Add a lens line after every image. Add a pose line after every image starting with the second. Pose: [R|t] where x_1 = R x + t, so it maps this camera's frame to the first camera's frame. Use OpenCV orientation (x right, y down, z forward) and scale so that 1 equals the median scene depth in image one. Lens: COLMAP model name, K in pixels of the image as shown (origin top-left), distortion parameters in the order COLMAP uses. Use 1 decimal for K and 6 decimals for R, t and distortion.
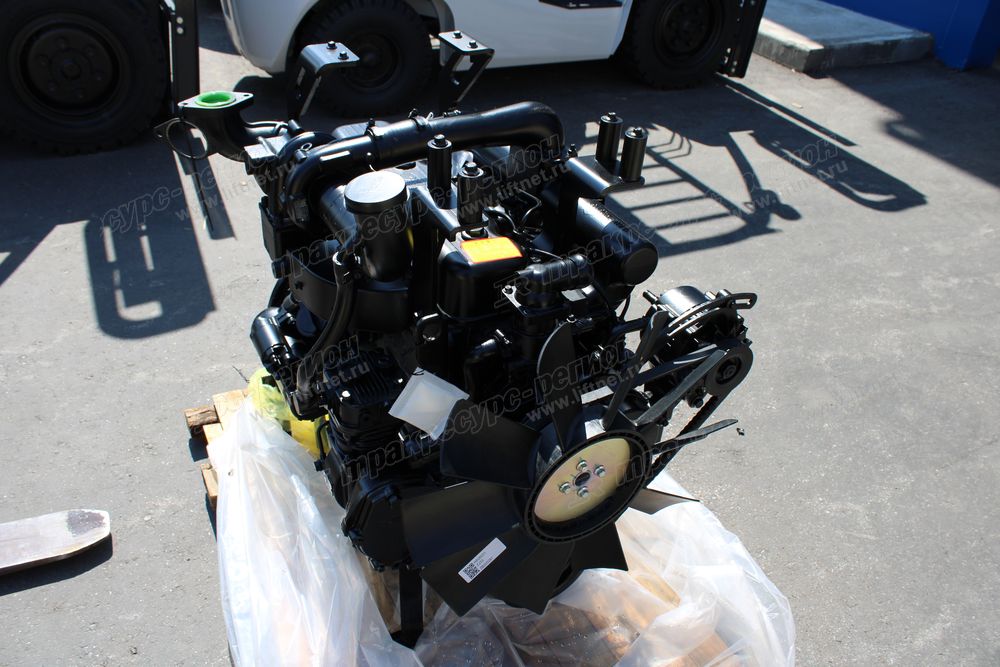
lens RADIAL K [[833.4, 0, 497.1], [0, 833.4, 333.0], [0, 0, 1]] dist [-0.161186, 0.145073]
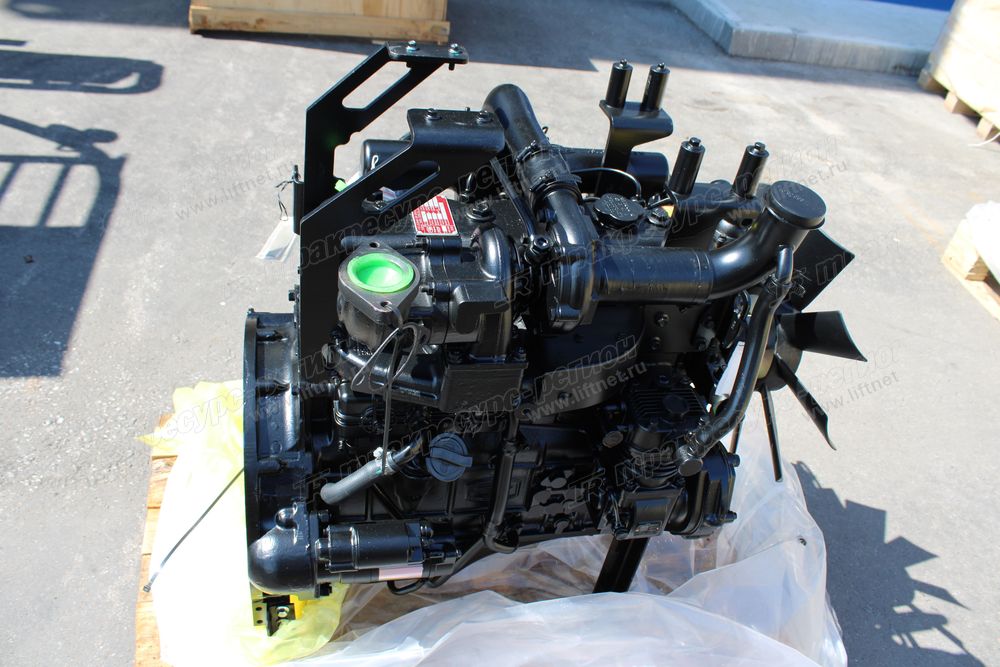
lens RADIAL K [[833.4, 0, 499.0], [0, 833.4, 330.0], [0, 0, 1]] dist [-0.161186, 0.145073]
pose [[0.267351, -0.605319, 0.749742, -0.315464], [0.443635, 0.768020, 0.461880, -0.195267], [-0.855401, 0.209127, 0.473871, 0.249354]]
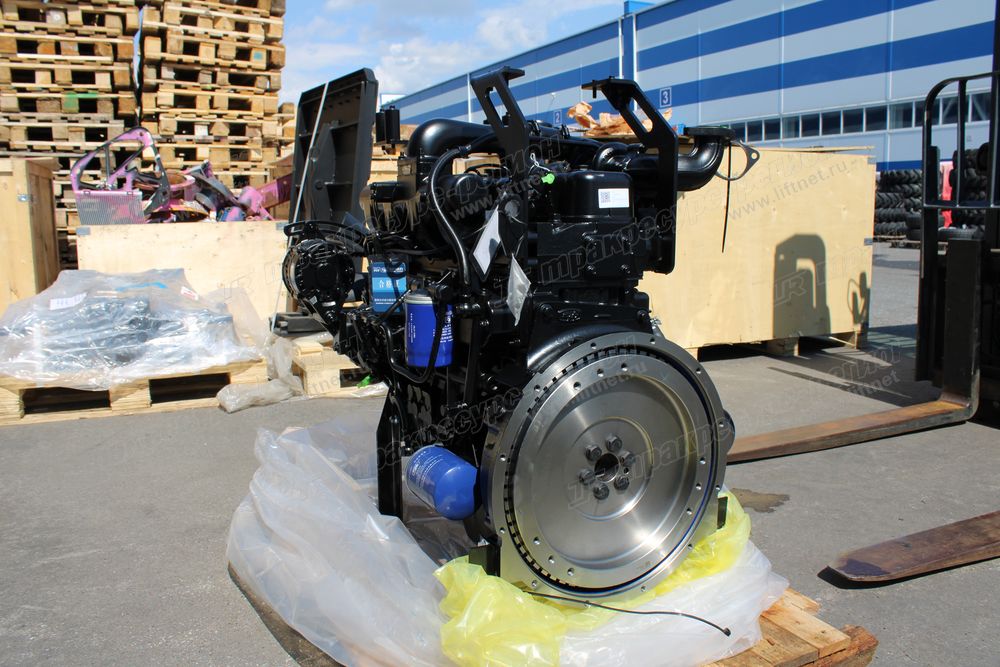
lens RADIAL K [[833.4, 0, 498.7], [0, 833.4, 329.7], [0, 0, 1]] dist [-0.161186, 0.145073]
pose [[-0.998326, -0.057834, -0.001119, -0.020972], [-0.042597, 0.721947, 0.690636, -0.342164], [-0.039134, 0.689527, -0.723202, 0.804488]]
